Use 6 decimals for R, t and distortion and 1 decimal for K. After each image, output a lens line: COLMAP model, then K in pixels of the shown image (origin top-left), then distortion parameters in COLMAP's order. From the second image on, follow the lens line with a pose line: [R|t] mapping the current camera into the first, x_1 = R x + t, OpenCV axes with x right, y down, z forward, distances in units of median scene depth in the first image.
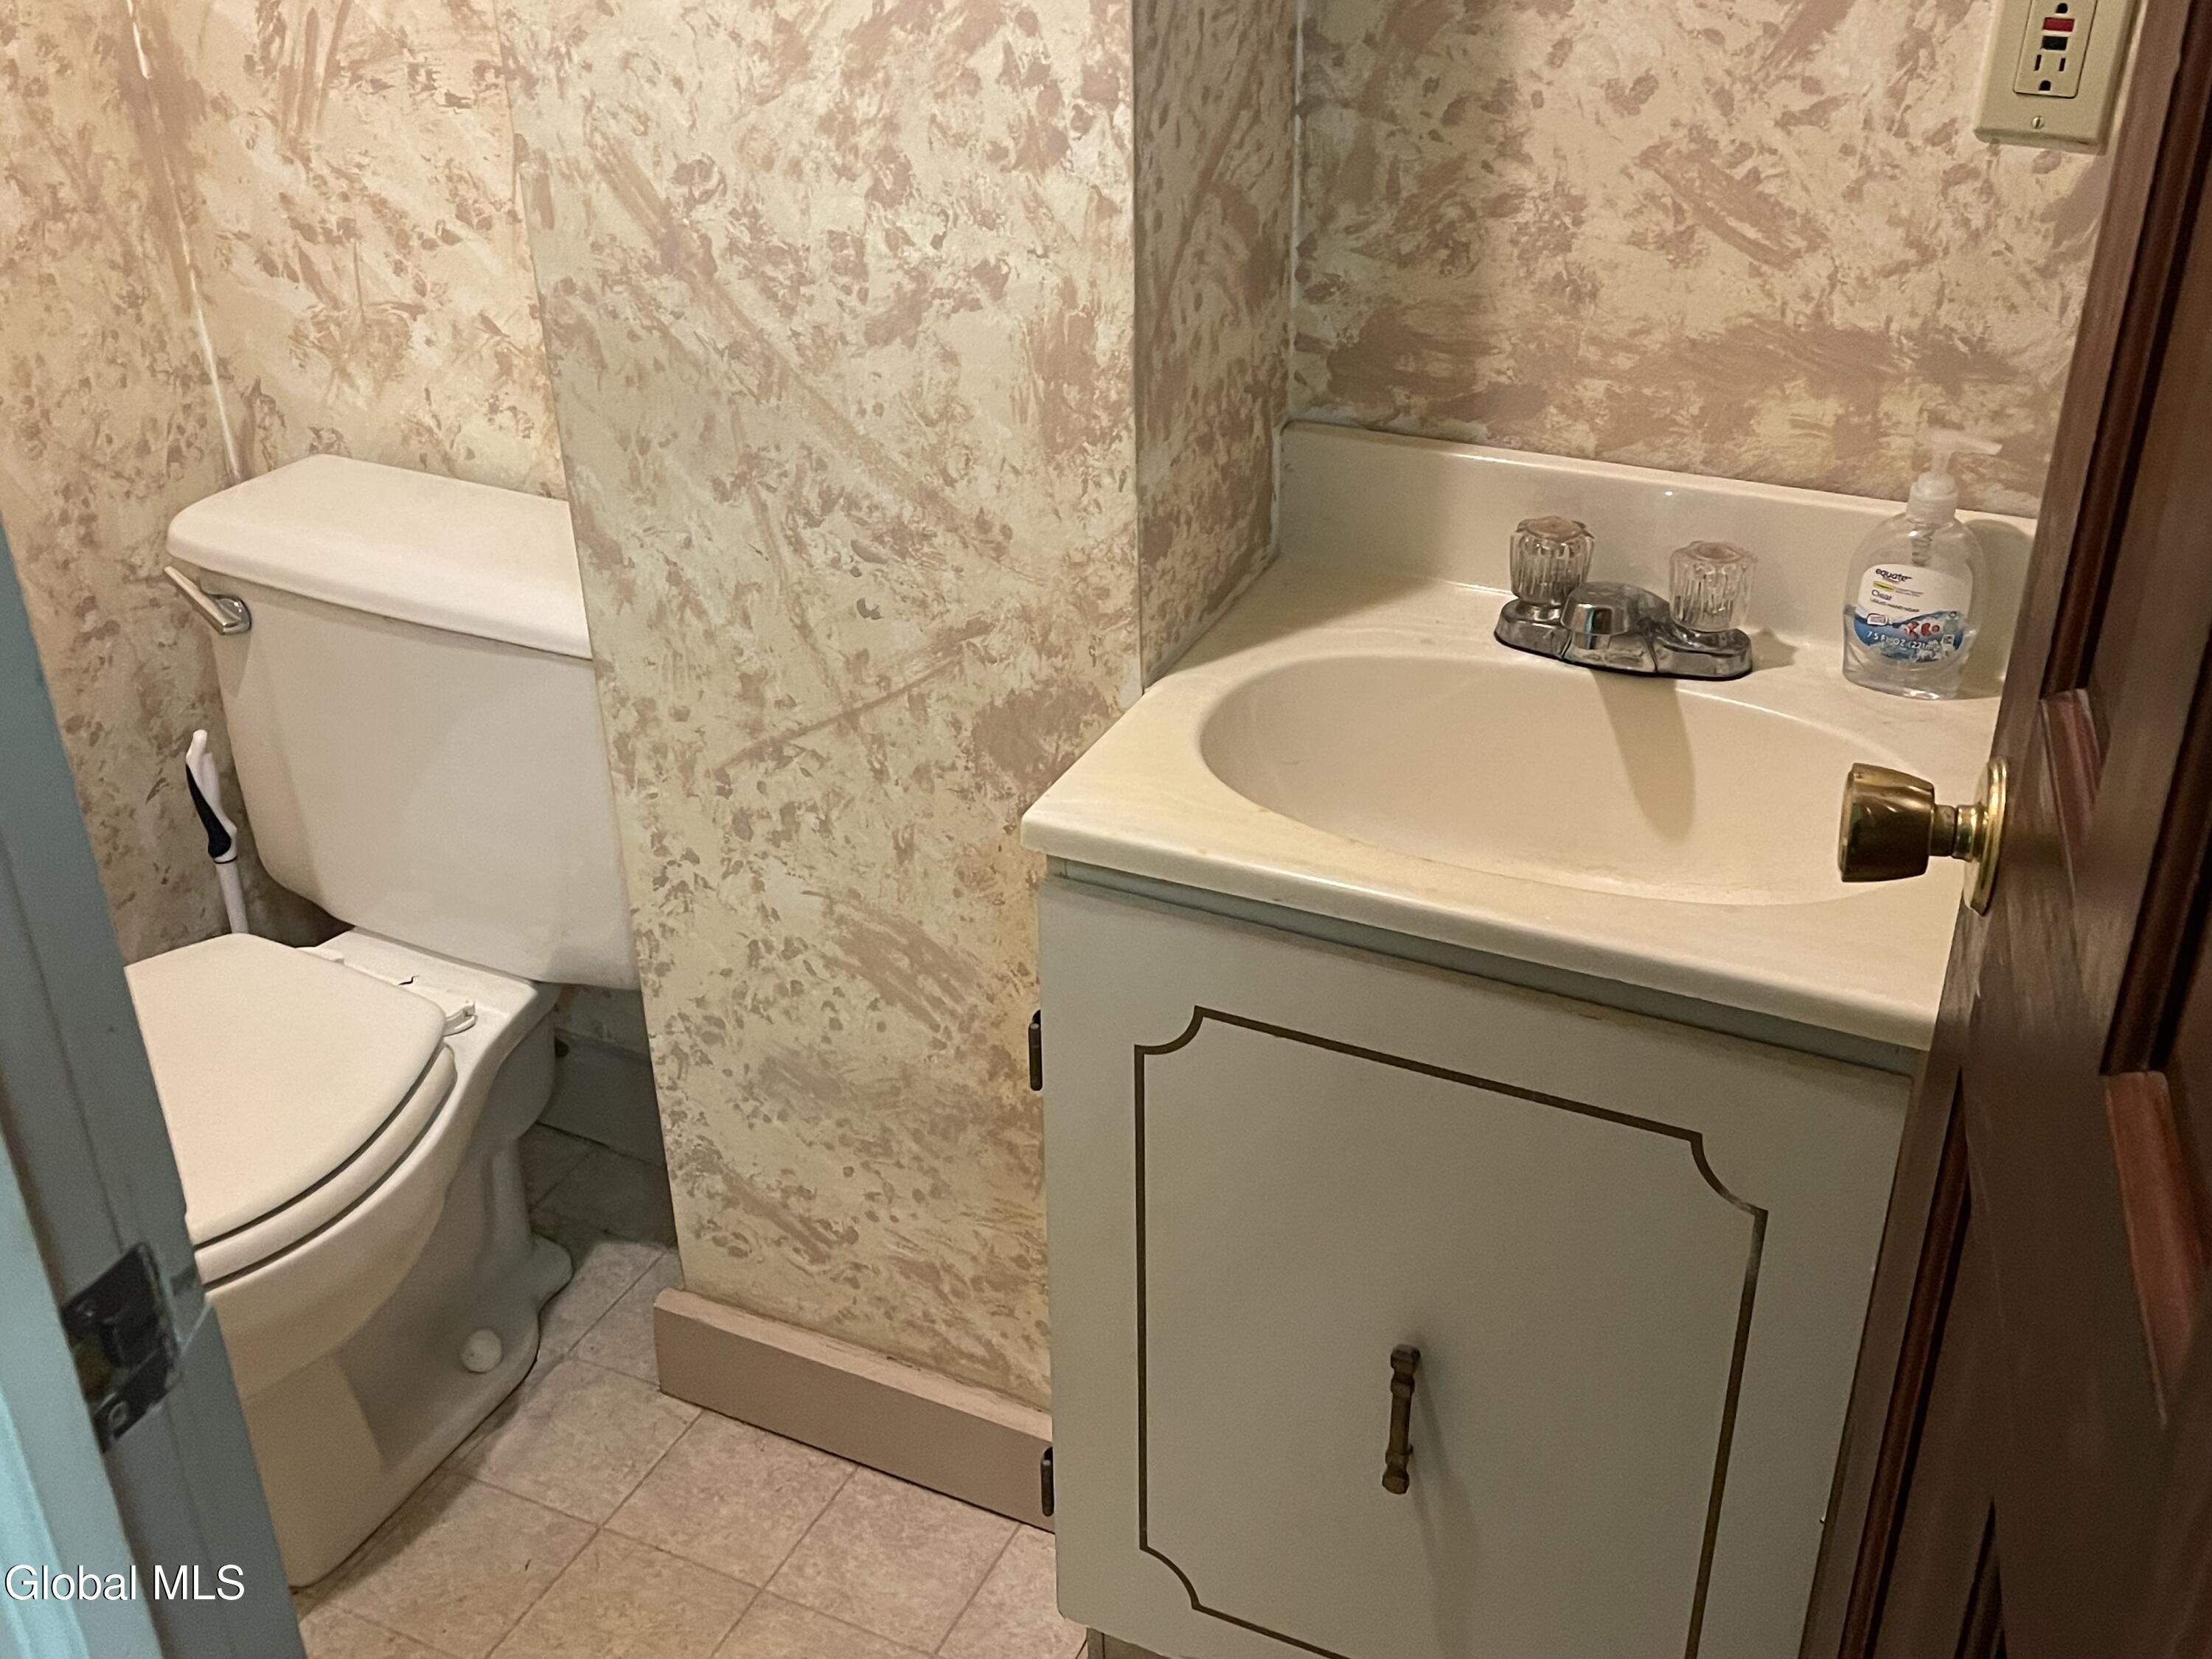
lens RADIAL K [[2250.0, 0, 1122.6], [0, 2250.0, 849.5], [0, 0, 1]] dist [0.061721, -0.134427]
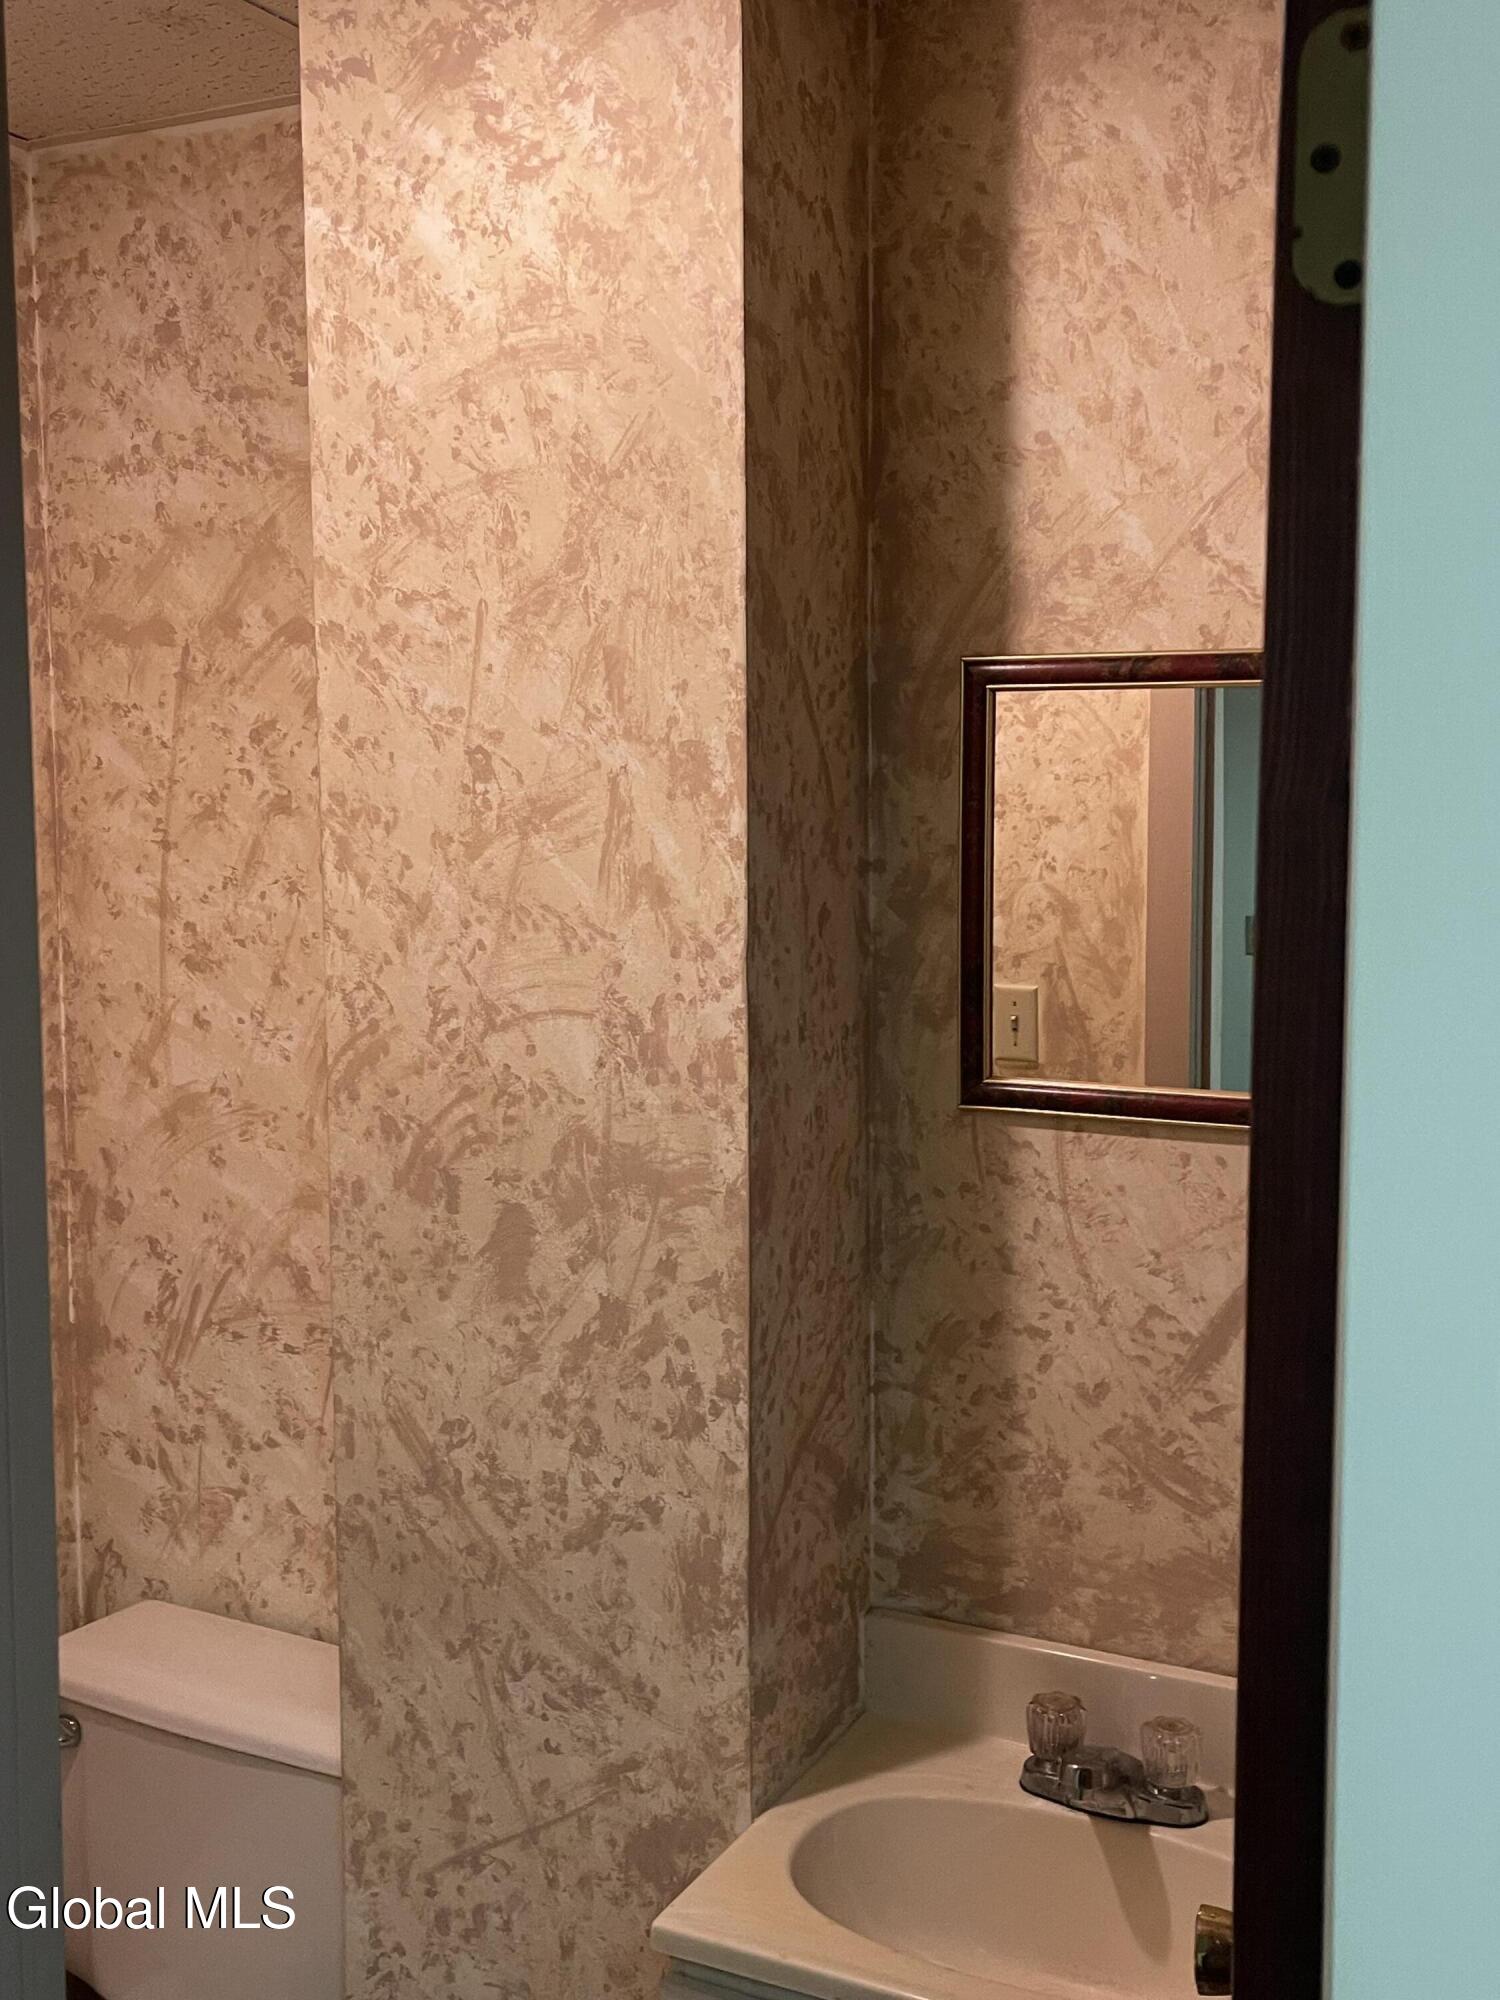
lens RADIAL K [[2034.4, 0, 750.0], [0, 2034.4, 1000.0], [0, 0, 1]] dist [0.061721, -0.134427]
pose [[0.999141, 0.015979, -0.038227, 0.045160], [-0.030660, 0.905715, -0.422778, 0.001752], [0.027867, 0.423587, 0.905427, -0.291911]]
